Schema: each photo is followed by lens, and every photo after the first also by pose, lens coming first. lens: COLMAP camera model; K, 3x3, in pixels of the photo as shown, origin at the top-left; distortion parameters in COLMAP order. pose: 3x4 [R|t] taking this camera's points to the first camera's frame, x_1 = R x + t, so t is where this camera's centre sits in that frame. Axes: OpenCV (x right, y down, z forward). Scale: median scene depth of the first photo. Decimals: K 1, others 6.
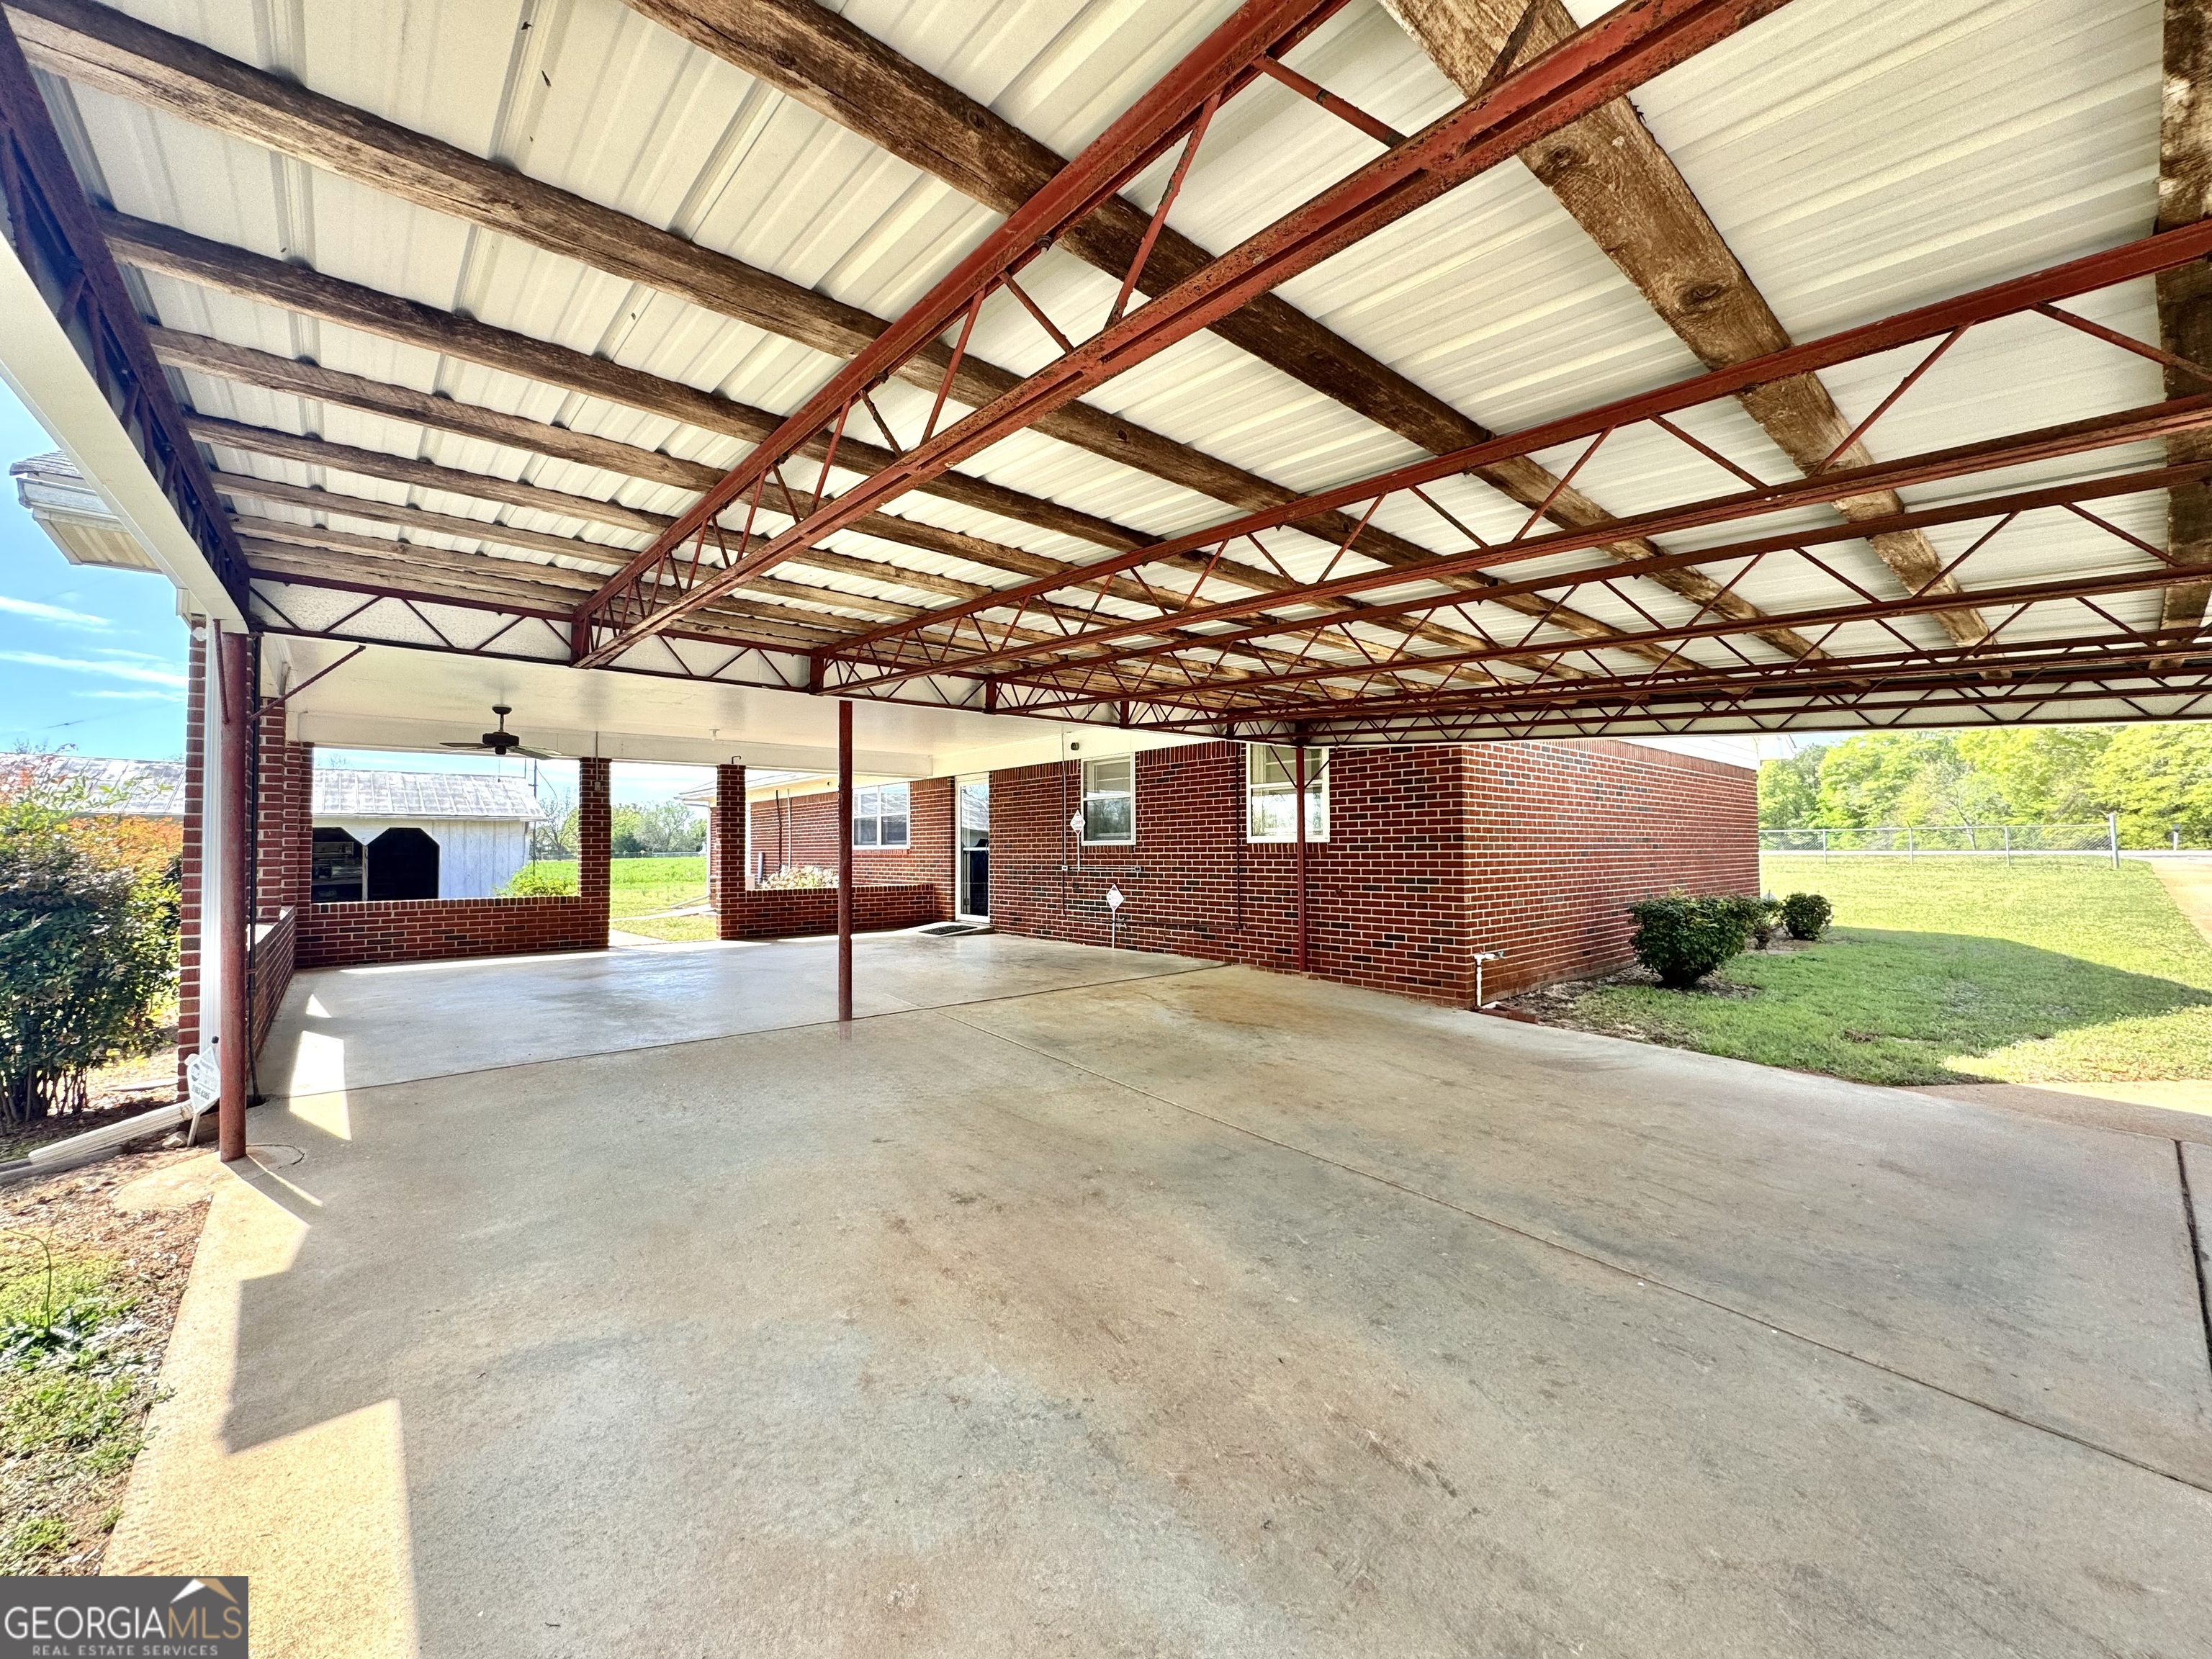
lens RADIAL K [[884.8, 0, 1097.7], [0, 884.8, 823.4], [0, 0, 1]] dist [-0.001327, 0.000015]
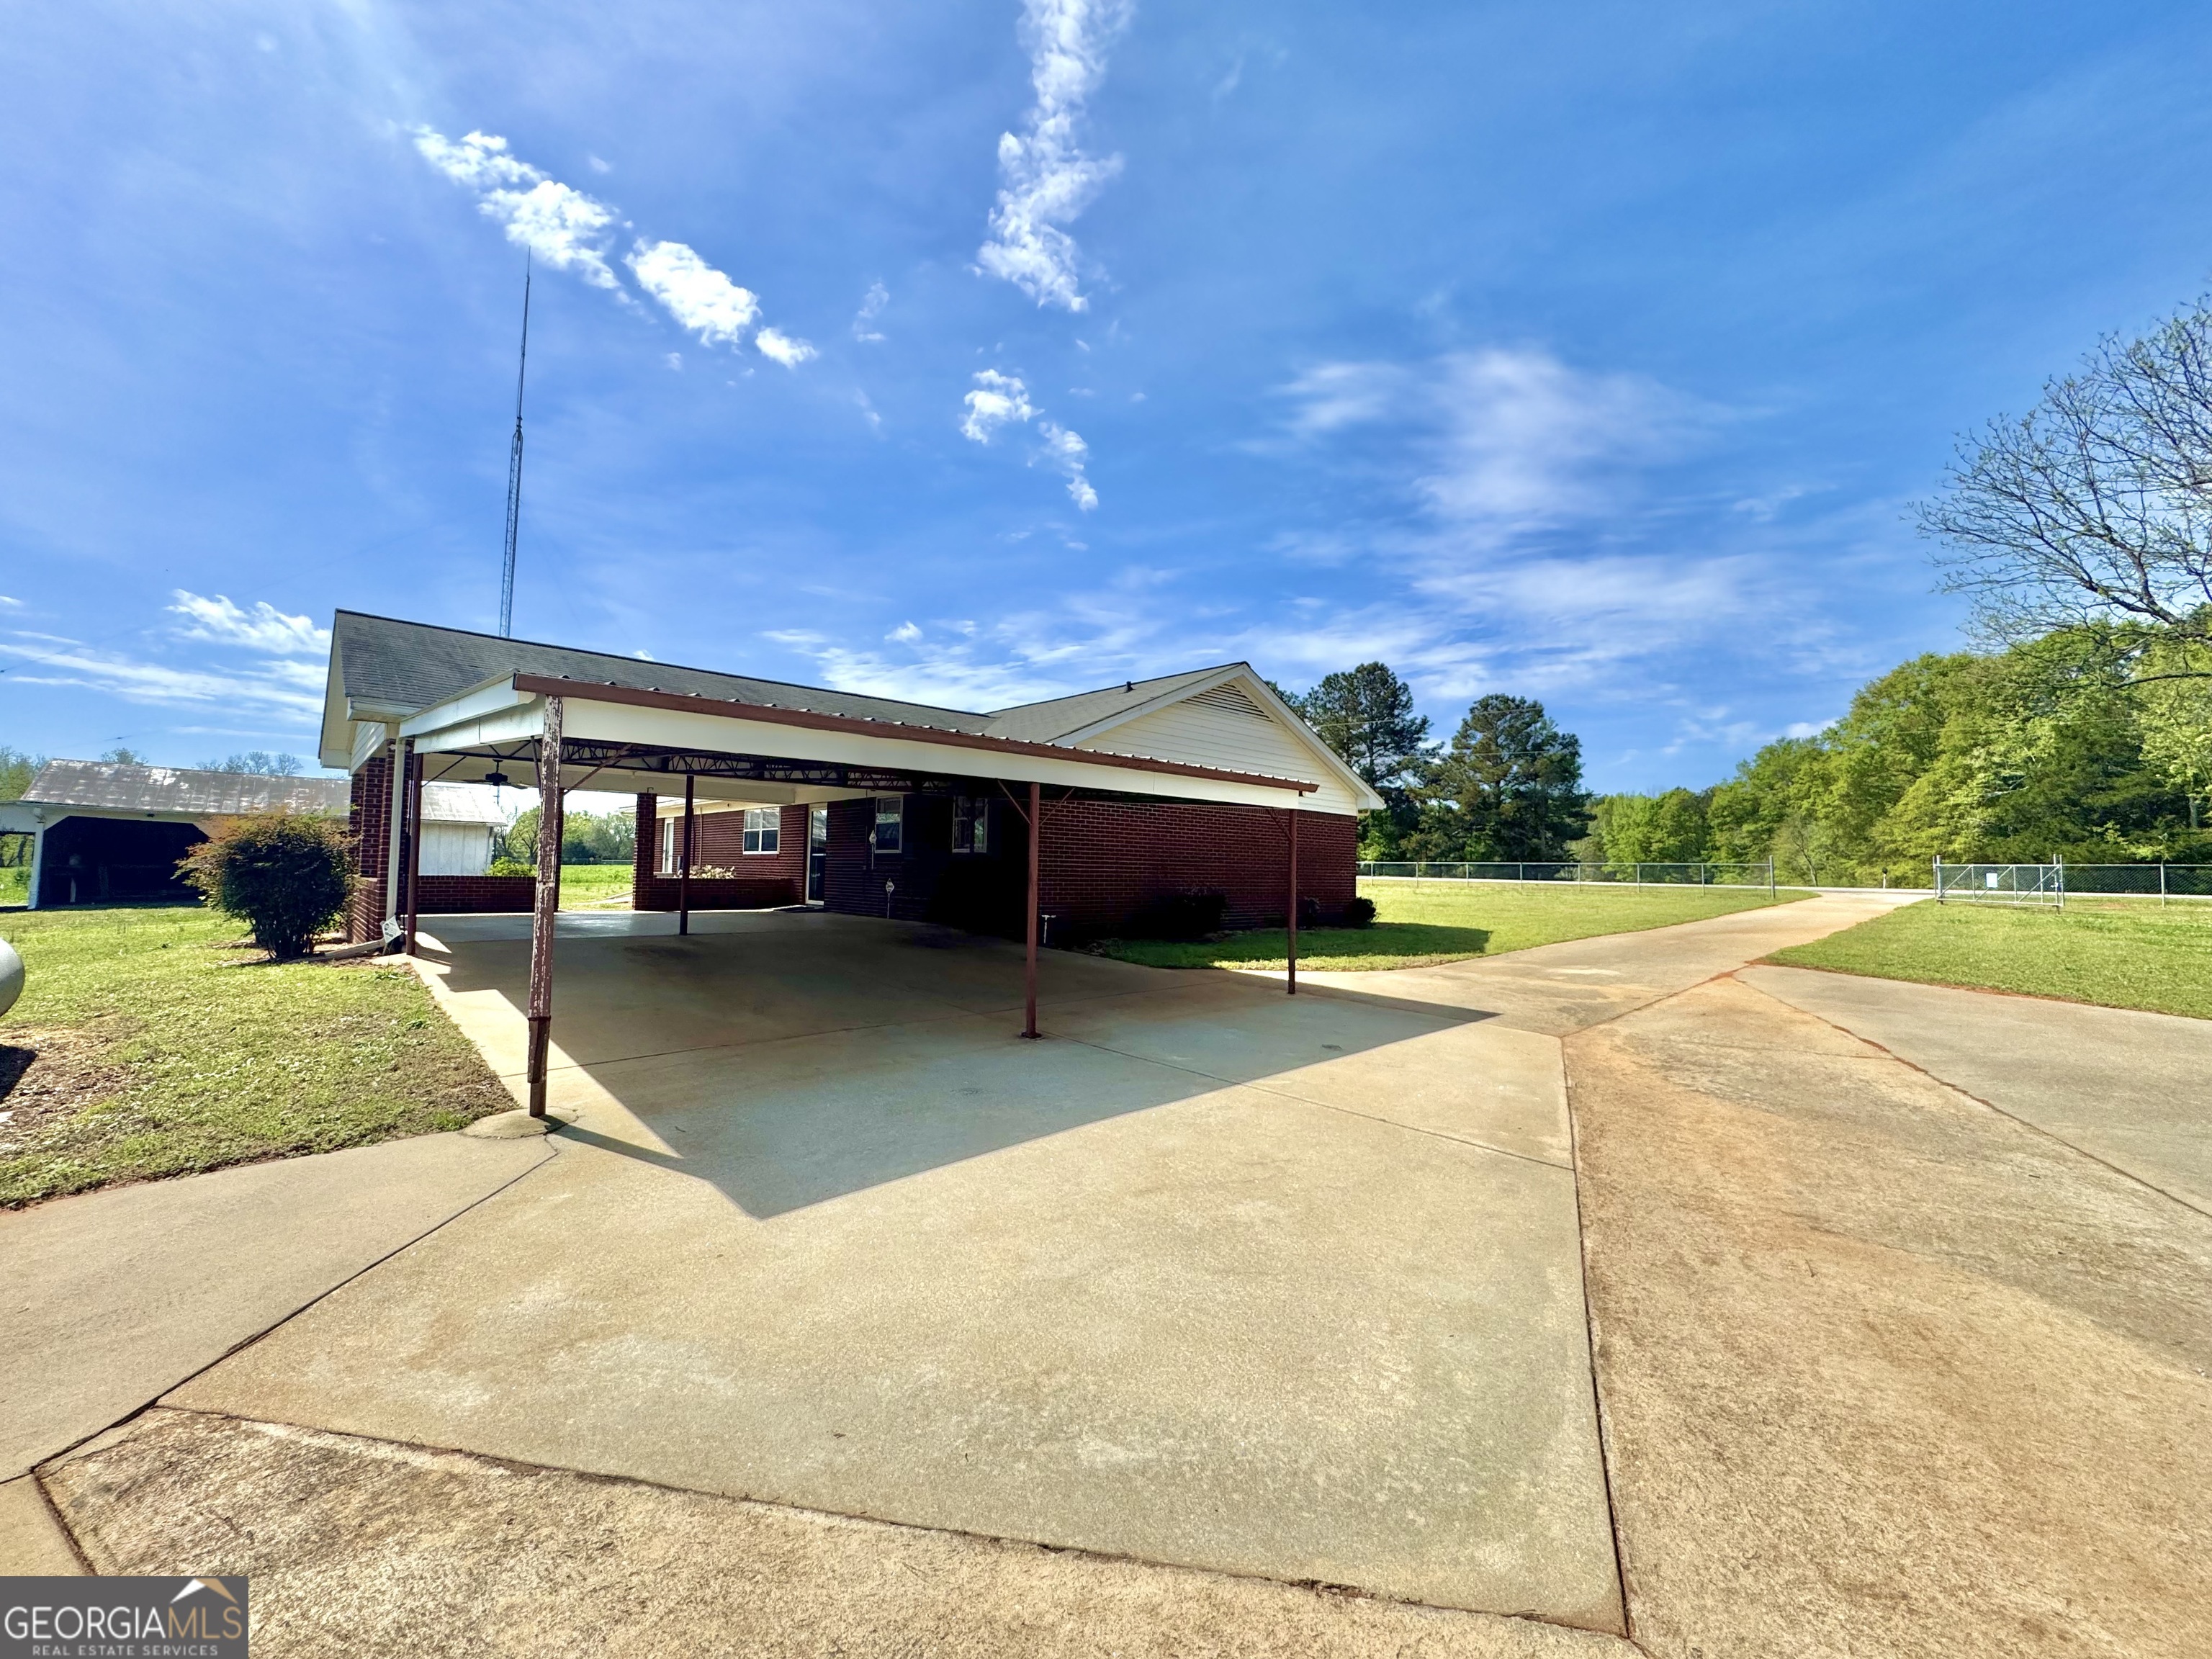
lens RADIAL K [[884.8, 0, 1097.7], [0, 884.8, 823.4], [0, 0, 1]] dist [-0.001327, 0.000015]
pose [[0.998716, 0.028946, 0.041577, 0.241558], [-0.027969, 0.999323, -0.023890, -0.000323], [-0.042240, 0.022697, 0.998850, -0.441791]]
